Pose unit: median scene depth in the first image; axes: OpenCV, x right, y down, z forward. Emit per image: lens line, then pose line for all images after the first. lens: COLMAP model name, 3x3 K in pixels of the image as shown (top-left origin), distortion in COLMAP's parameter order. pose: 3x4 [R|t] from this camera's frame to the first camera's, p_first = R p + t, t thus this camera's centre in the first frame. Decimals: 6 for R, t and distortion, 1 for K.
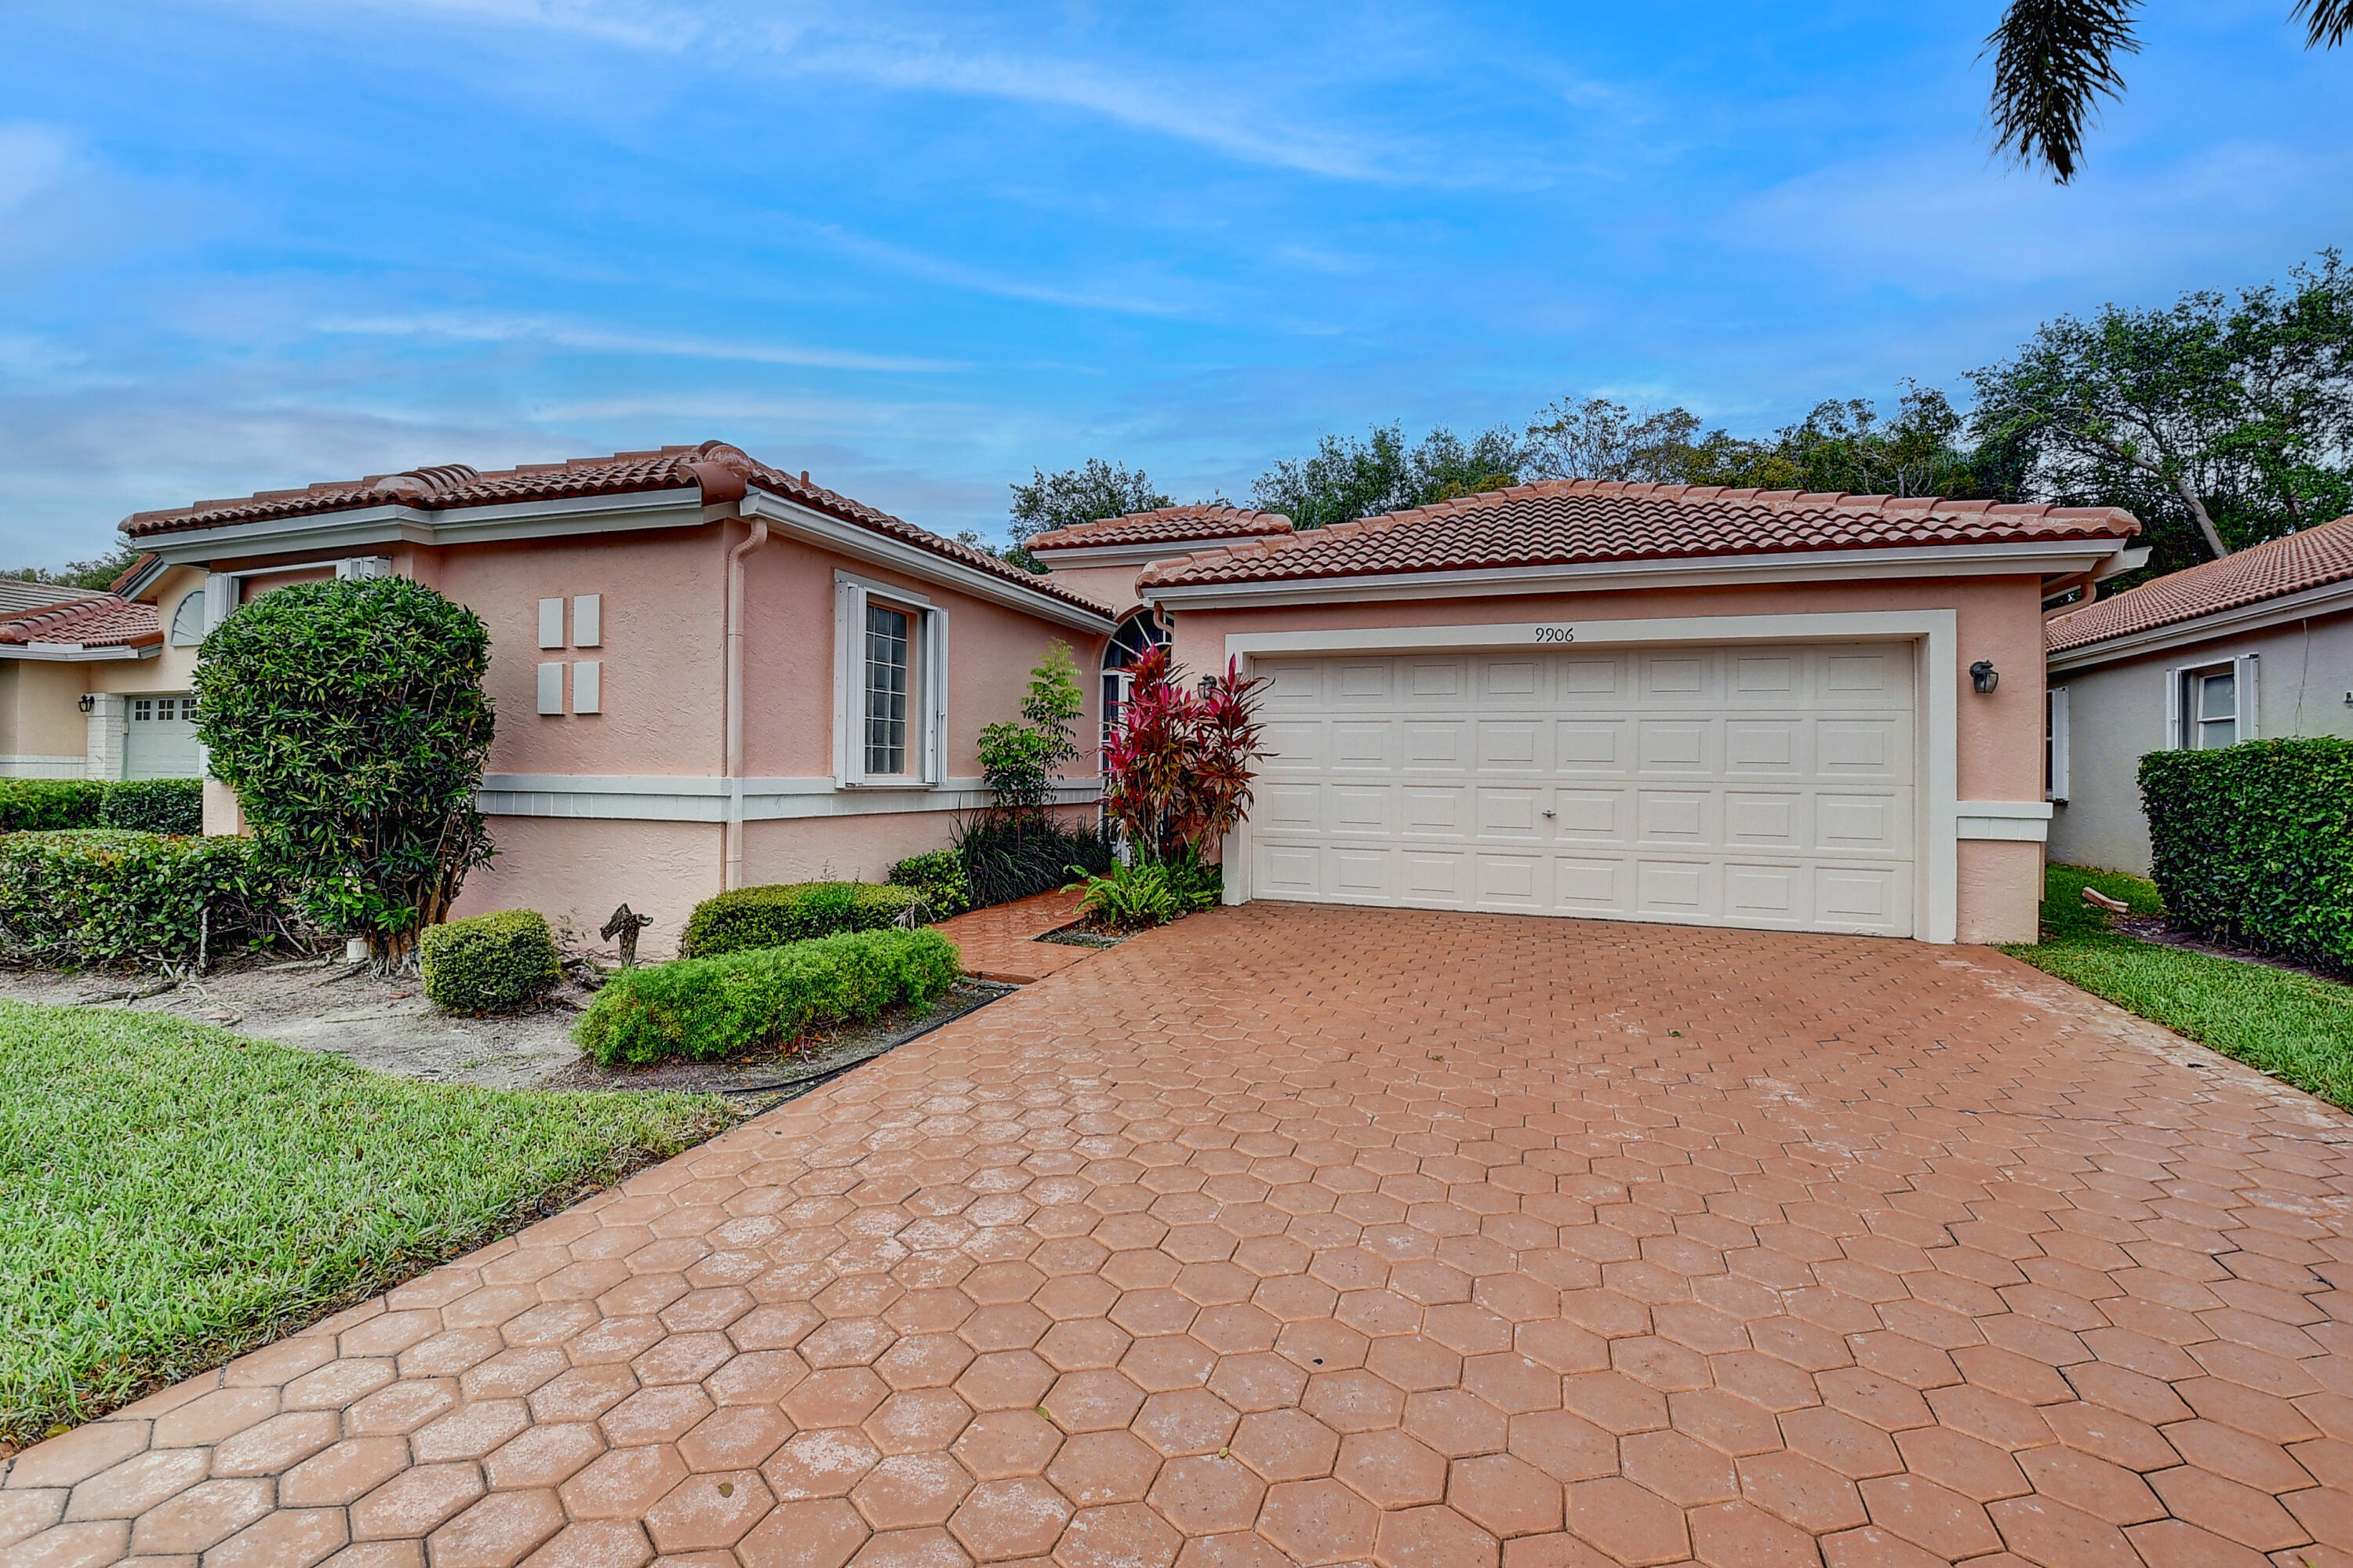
lens RADIAL K [[1025.4, 0, 1181.9], [0, 1025.4, 810.8], [0, 0, 1]] dist [-0.013145, -0.007655]
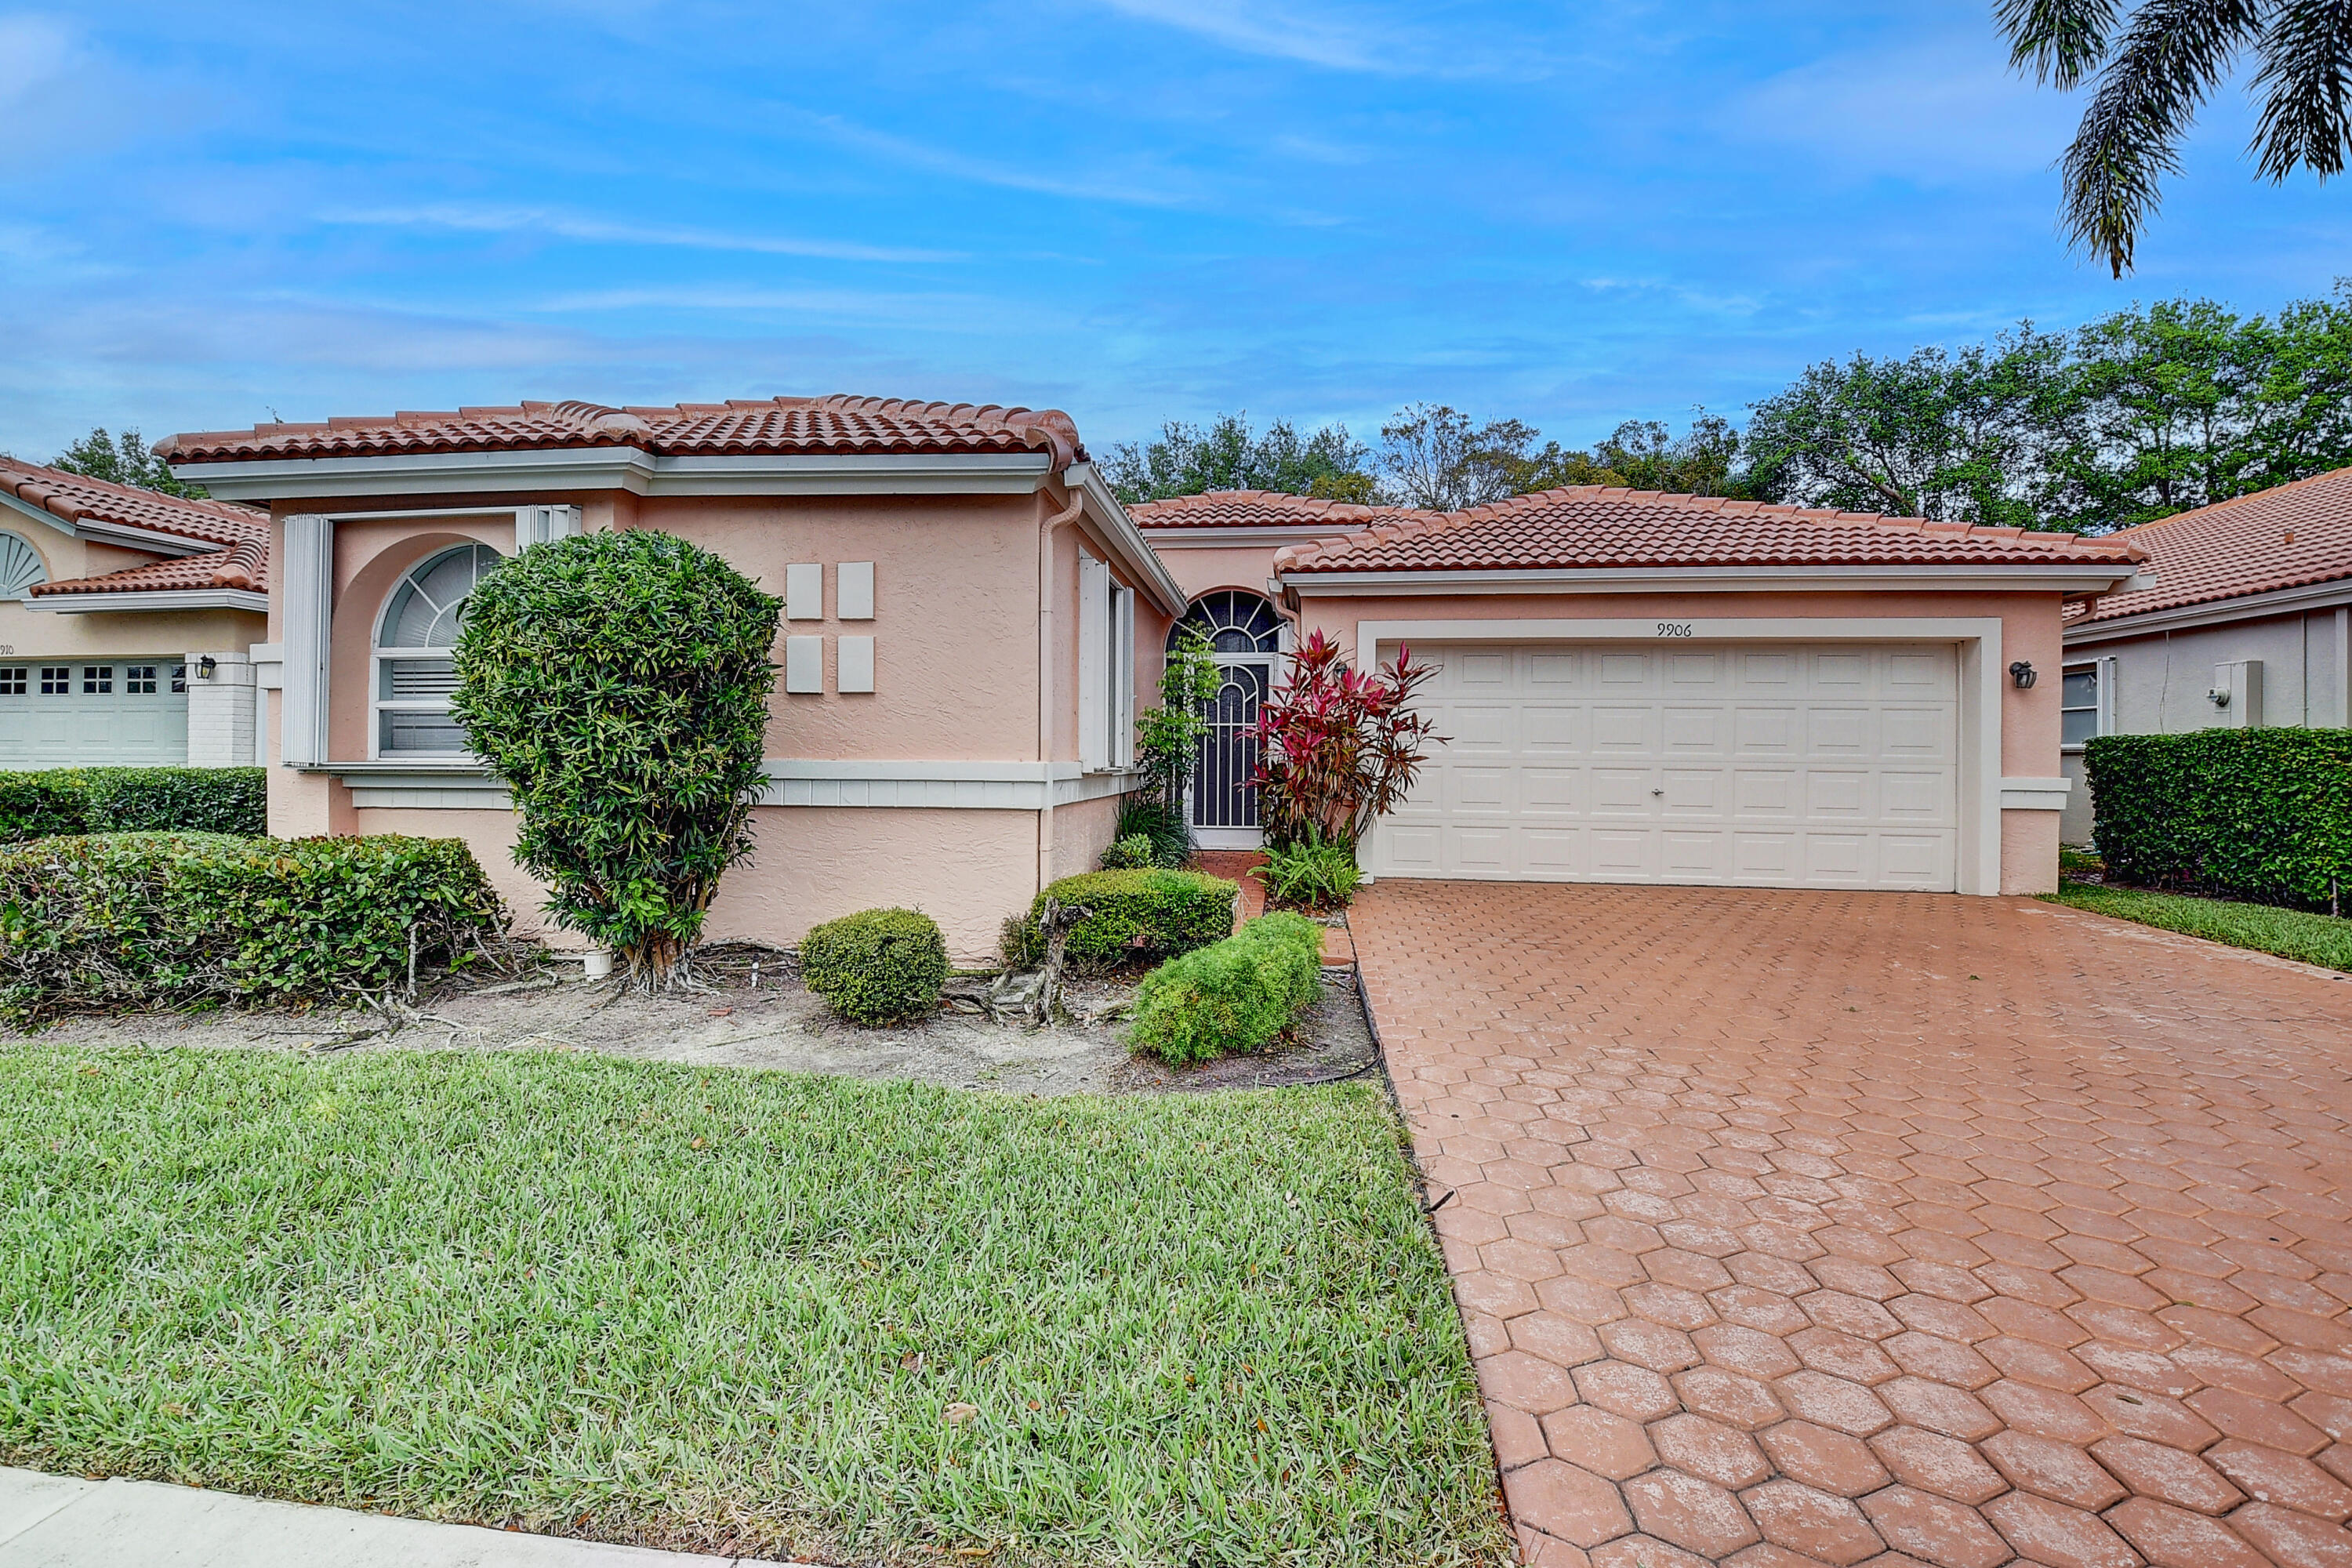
lens RADIAL K [[1024.9, 0, 1183.8], [0, 1024.9, 800.8], [0, 0, 1]] dist [-0.013145, -0.007655]
pose [[0.975604, -0.012915, 0.219156, -0.487690], [0.011303, 0.999899, 0.008609, -0.003529], [-0.219245, -0.005922, 0.975652, 0.046367]]
